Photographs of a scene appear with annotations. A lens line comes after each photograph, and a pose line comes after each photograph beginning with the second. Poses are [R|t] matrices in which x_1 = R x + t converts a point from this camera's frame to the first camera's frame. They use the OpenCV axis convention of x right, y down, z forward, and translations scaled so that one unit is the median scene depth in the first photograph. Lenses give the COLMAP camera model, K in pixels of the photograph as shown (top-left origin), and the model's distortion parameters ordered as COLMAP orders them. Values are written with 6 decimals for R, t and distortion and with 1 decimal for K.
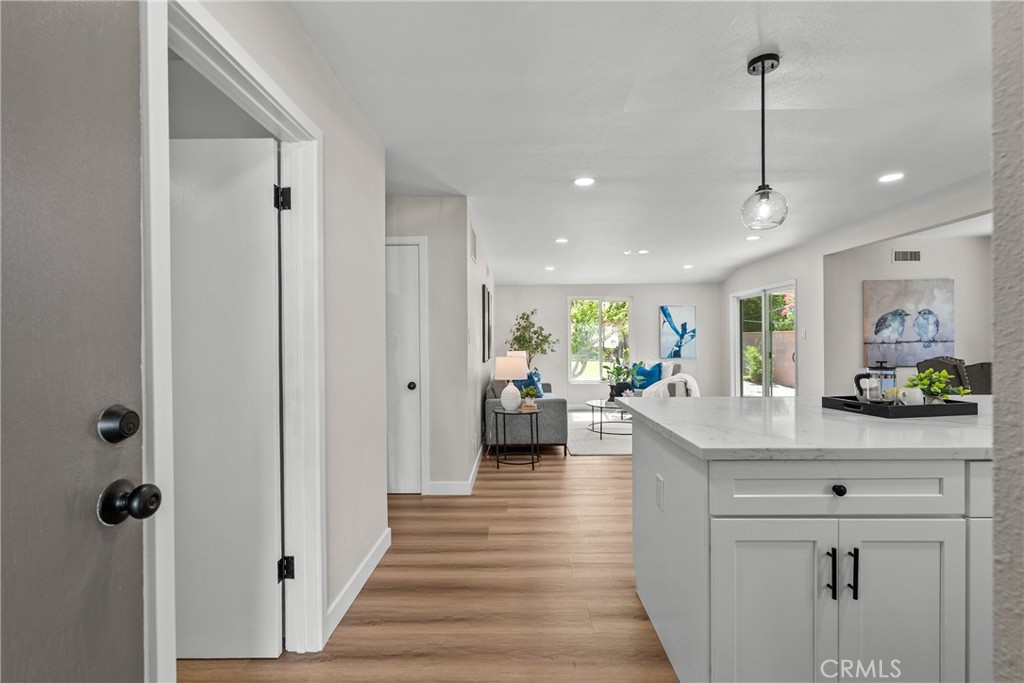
lens RADIAL K [[469.7, 0, 509.6], [0, 469.7, 344.0], [0, 0, 1]] dist [-0.005219, -0.000150]
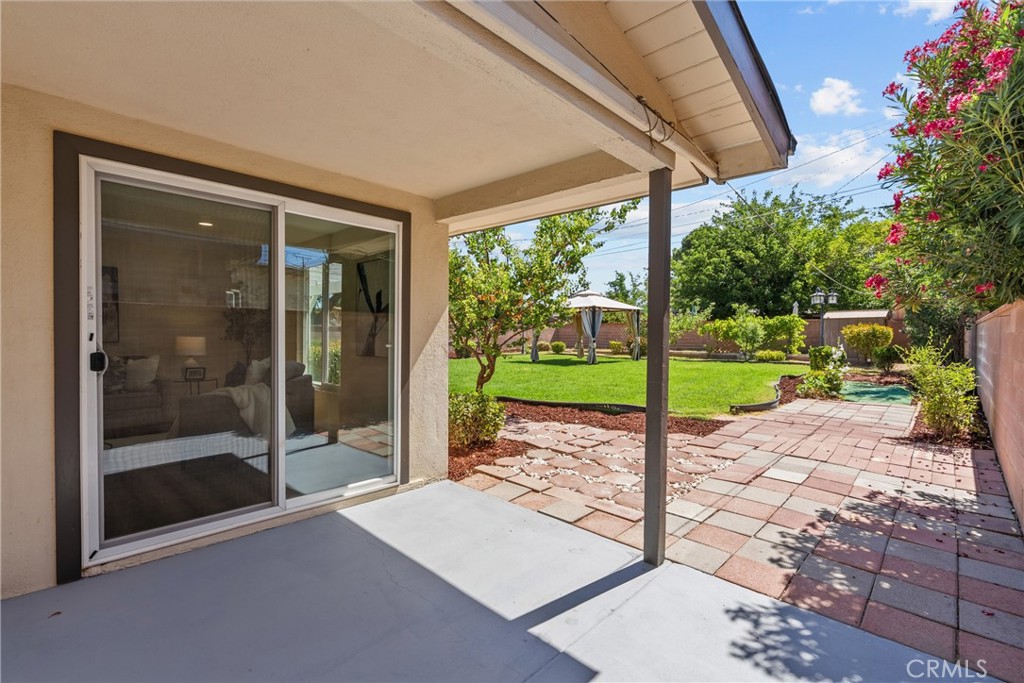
lens RADIAL K [[465.9, 0, 508.9], [0, 465.9, 343.6], [0, 0, 1]] dist [-0.003647, 0.001295]
pose [[0.733312, 0.026836, -0.679362, 1.251665], [-0.014156, 0.999607, 0.024207, 0.000913], [0.679745, -0.008134, 0.733404, 1.062896]]
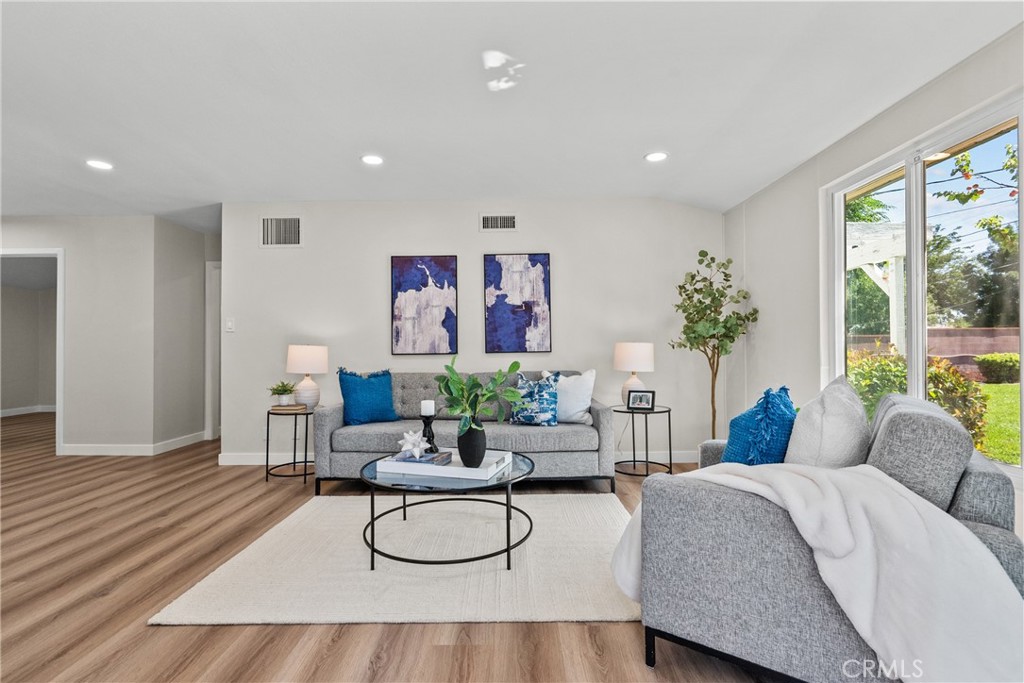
lens RADIAL K [[465.9, 0, 508.9], [0, 465.9, 343.6], [0, 0, 1]] dist [-0.003647, 0.001295]
pose [[0.006329, -0.003996, -0.999972, 0.708014], [0.002125, 0.999990, -0.003983, 0.023645], [0.999978, -0.002100, 0.006337, 1.153520]]
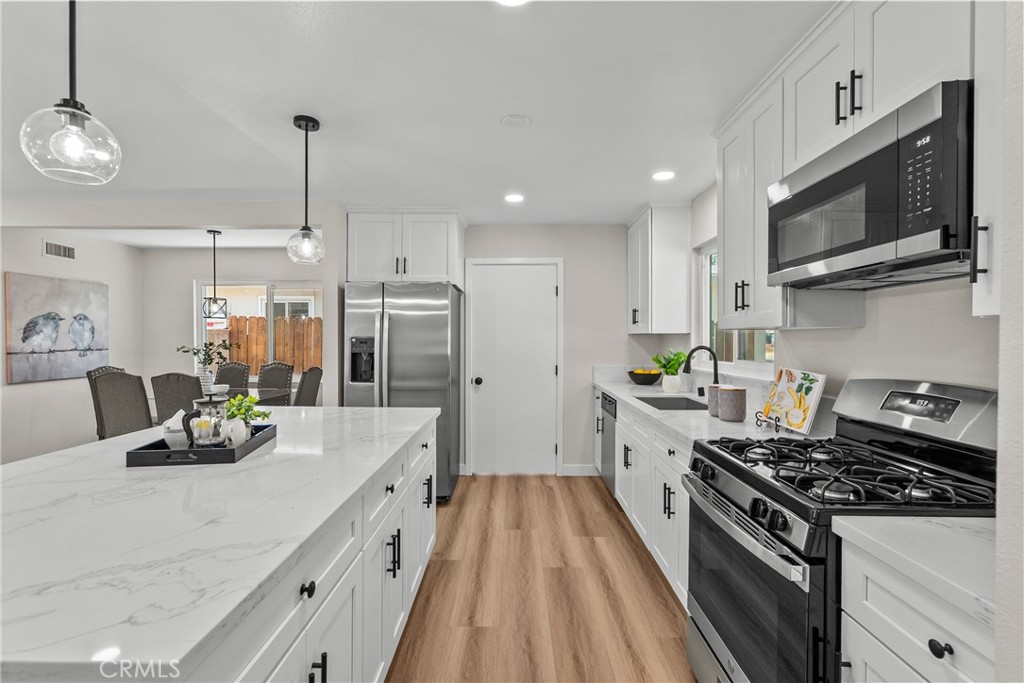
lens RADIAL K [[469.7, 0, 509.6], [0, 469.7, 344.0], [0, 0, 1]] dist [-0.005219, -0.000150]
pose [[0.004453, -0.004048, 0.999982, -0.005013], [0.003079, 0.999987, 0.004034, -0.017750], [-0.999985, 0.003061, 0.004465, 0.172580]]
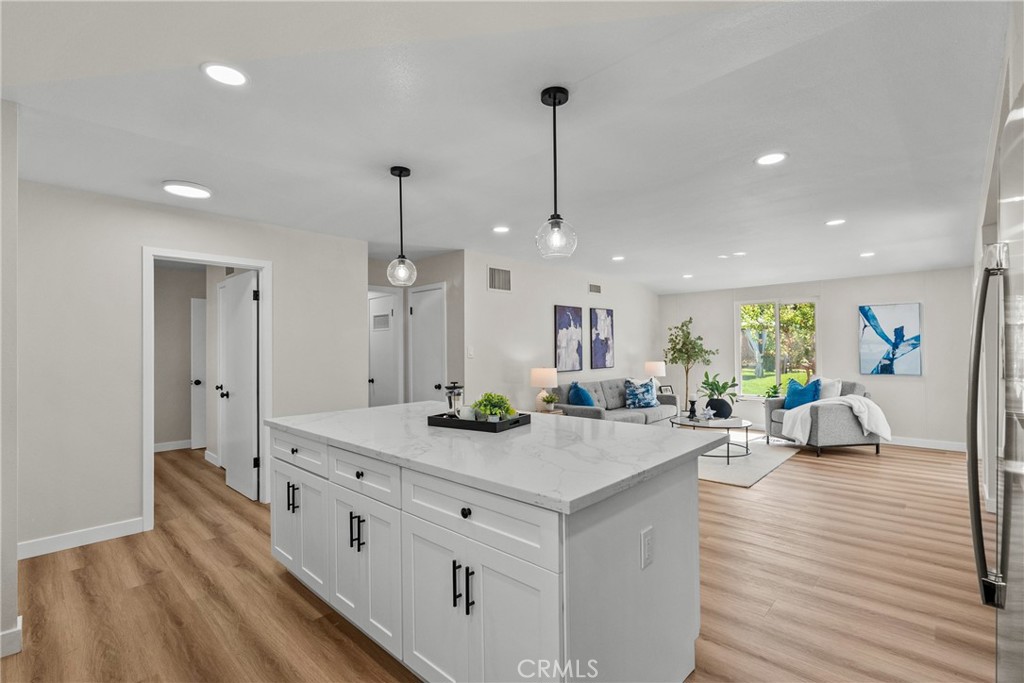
lens RADIAL K [[465.3, 0, 511.2], [0, 465.3, 344.3], [0, 0, 1]] dist [-0.003609, 0.001653]
pose [[0.731553, -0.006647, -0.681753, 0.630602], [0.000795, 0.999960, -0.008897, -0.018243], [0.681785, 0.005966, 0.731529, 0.081910]]
